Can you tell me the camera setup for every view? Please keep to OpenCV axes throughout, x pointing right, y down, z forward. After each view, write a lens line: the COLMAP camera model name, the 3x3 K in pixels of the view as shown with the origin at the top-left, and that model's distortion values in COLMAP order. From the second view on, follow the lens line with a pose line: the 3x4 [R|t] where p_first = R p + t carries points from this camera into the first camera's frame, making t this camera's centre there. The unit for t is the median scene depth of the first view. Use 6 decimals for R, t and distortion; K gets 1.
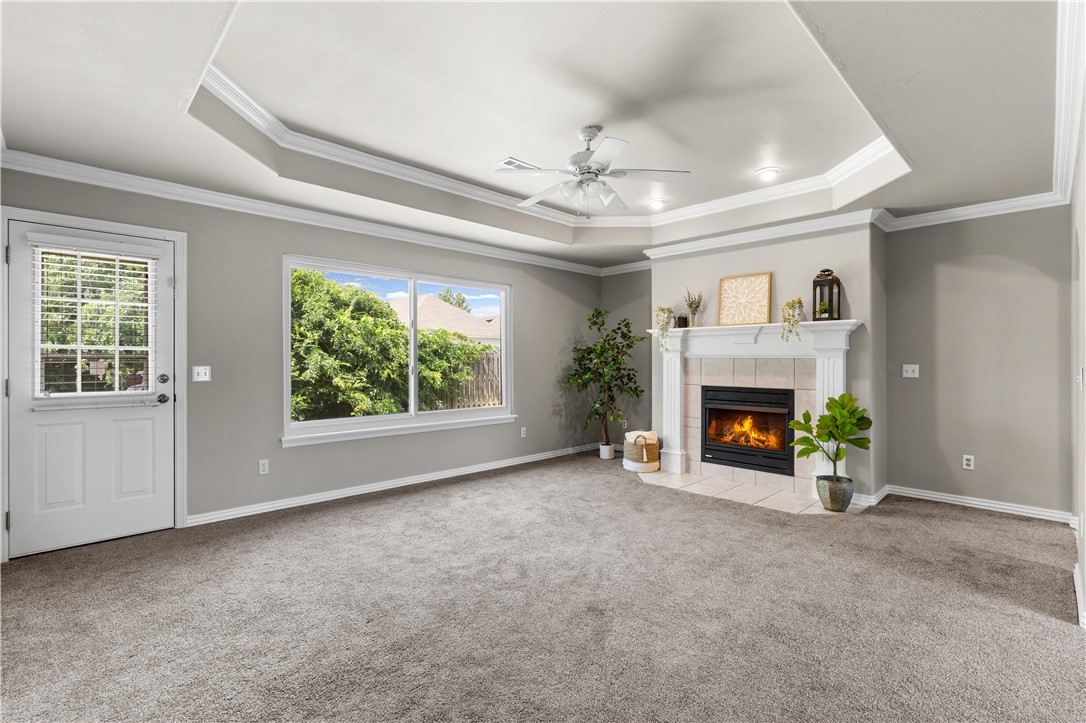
lens RADIAL K [[498.0, 0, 544.9], [0, 498.0, 366.8], [0, 0, 1]] dist [-0.003318, 0.002092]
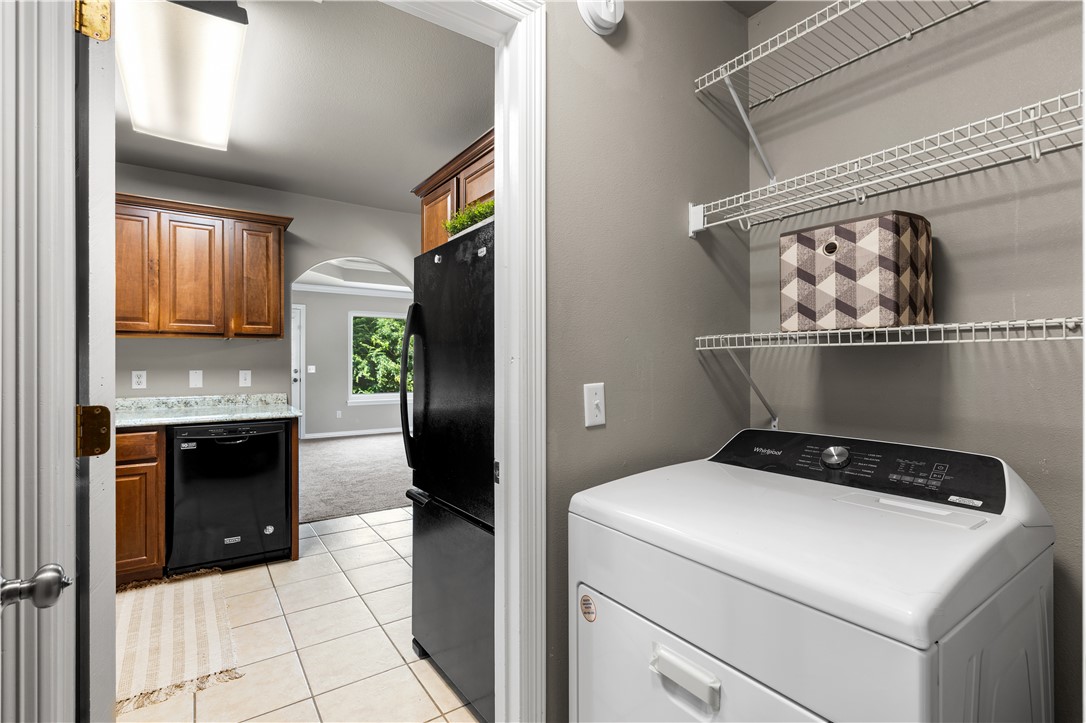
lens RADIAL K [[498.0, 0, 539.9], [0, 498.0, 362.9], [0, 0, 1]] dist [-0.003318, 0.002092]
pose [[0.987982, -0.013187, -0.154004, 0.283284], [0.011261, 0.999847, -0.013367, 0.012552], [0.154157, 0.011472, 0.987980, -0.446694]]
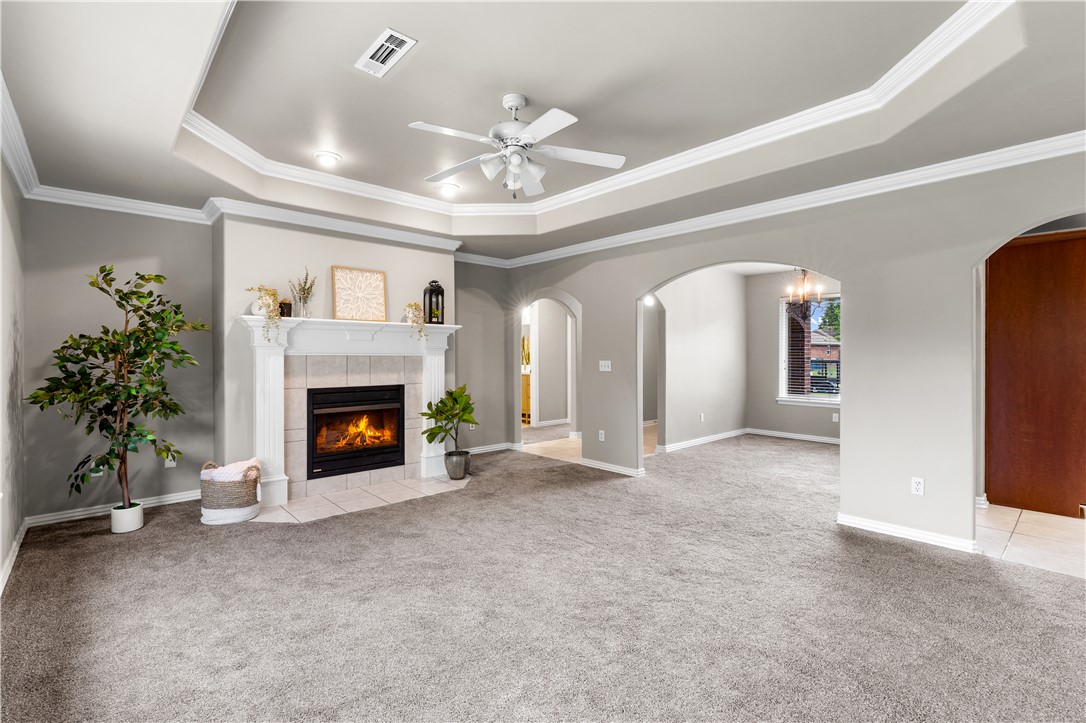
lens RADIAL K [[498.0, 0, 533.4], [0, 498.0, 358.1], [0, 0, 1]] dist [-0.003318, 0.002092]
pose [[0.034633, -0.010809, 0.999342, -0.561083], [0.010756, 0.999888, 0.010442, -0.019741], [-0.999342, 0.010388, 0.034745, 0.659755]]
